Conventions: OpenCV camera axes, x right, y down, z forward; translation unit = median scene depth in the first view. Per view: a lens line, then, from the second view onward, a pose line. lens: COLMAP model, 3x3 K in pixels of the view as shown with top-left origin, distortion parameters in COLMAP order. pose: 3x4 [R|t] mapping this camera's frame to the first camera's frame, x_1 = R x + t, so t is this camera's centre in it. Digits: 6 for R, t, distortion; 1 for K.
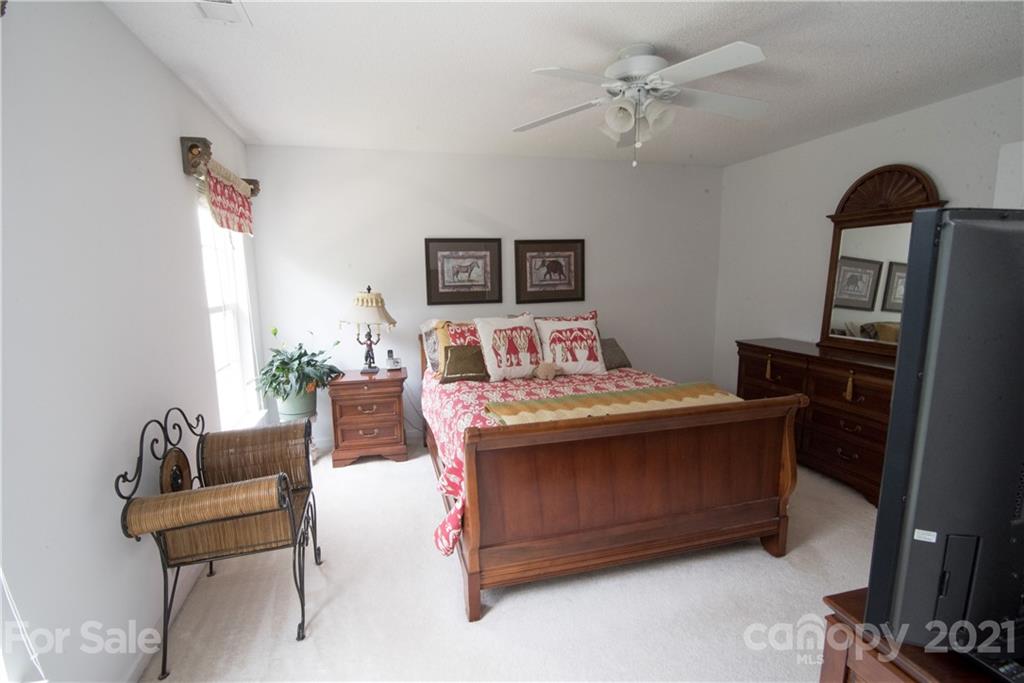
lens RADIAL K [[470.4, 0, 510.3], [0, 470.4, 339.6], [0, 0, 1]] dist [-0.013381, -0.000369]
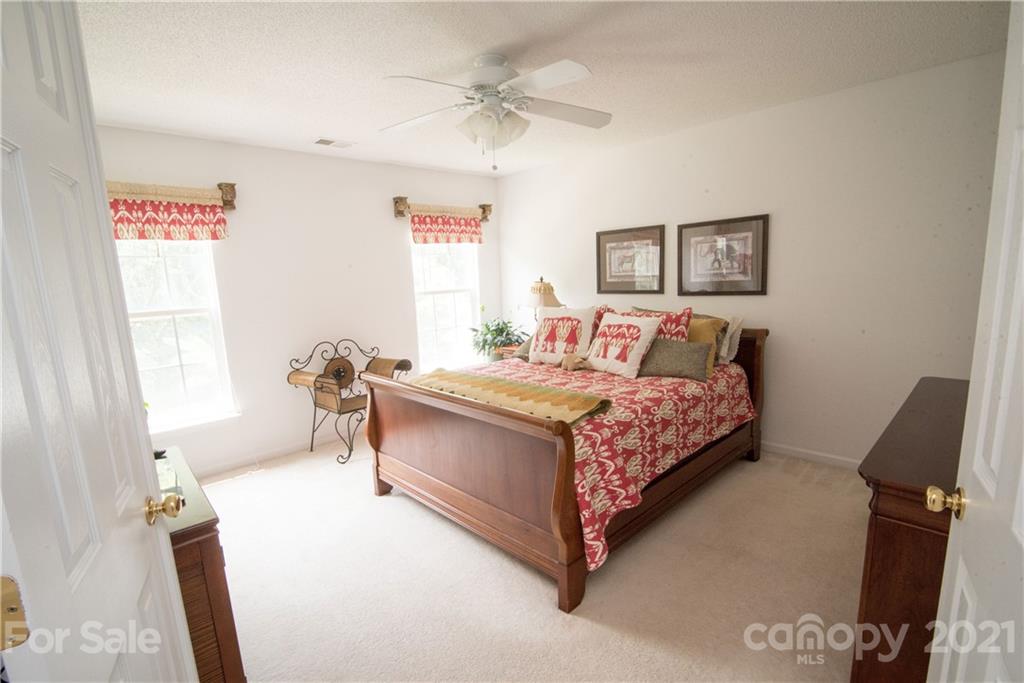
lens RADIAL K [[470.4, 0, 504.8], [0, 470.4, 349.0], [0, 0, 1]] dist [-0.013381, -0.000369]
pose [[0.477409, 0.135516, -0.868168, 0.730917], [-0.082552, 0.990583, 0.109228, -0.050558], [0.874795, 0.019523, 0.484100, 0.302792]]
